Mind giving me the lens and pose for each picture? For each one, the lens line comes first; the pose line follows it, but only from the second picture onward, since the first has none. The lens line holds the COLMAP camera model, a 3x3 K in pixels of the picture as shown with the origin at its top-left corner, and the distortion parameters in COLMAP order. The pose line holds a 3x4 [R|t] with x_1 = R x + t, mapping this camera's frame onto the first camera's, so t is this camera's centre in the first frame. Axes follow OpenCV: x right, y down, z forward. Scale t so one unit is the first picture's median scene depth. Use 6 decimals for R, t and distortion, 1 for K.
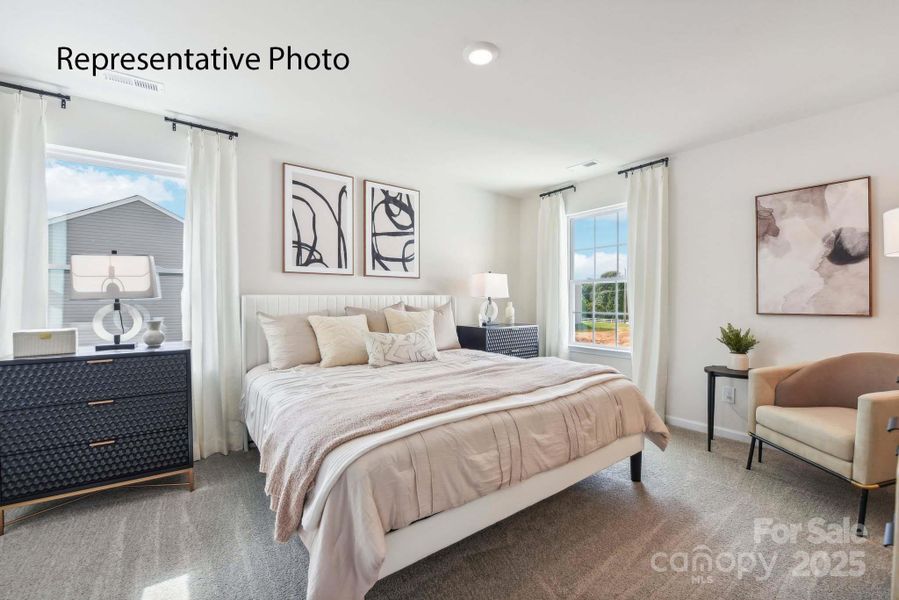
lens RADIAL K [[372.1, 0, 448.4], [0, 372.1, 298.4], [0, 0, 1]] dist [-0.018572, -0.000371]
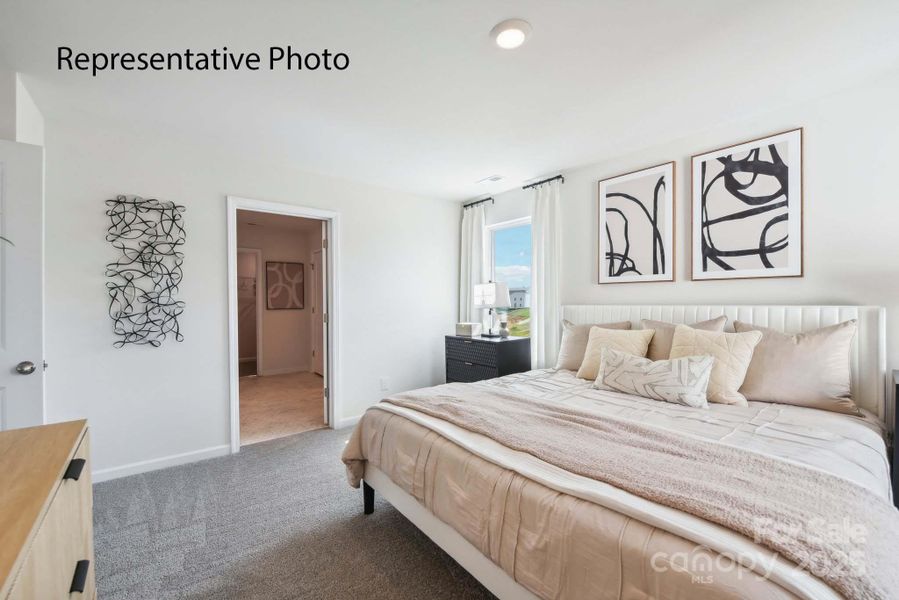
lens RADIAL K [[372.1, 0, 448.4], [0, 372.1, 298.4], [0, 0, 1]] dist [-0.018572, -0.000371]
pose [[0.020557, 0.000053, -0.999789, 0.556668], [0.014450, 0.999896, 0.000350, -0.032027], [0.999684, -0.014454, 0.020554, 0.492295]]
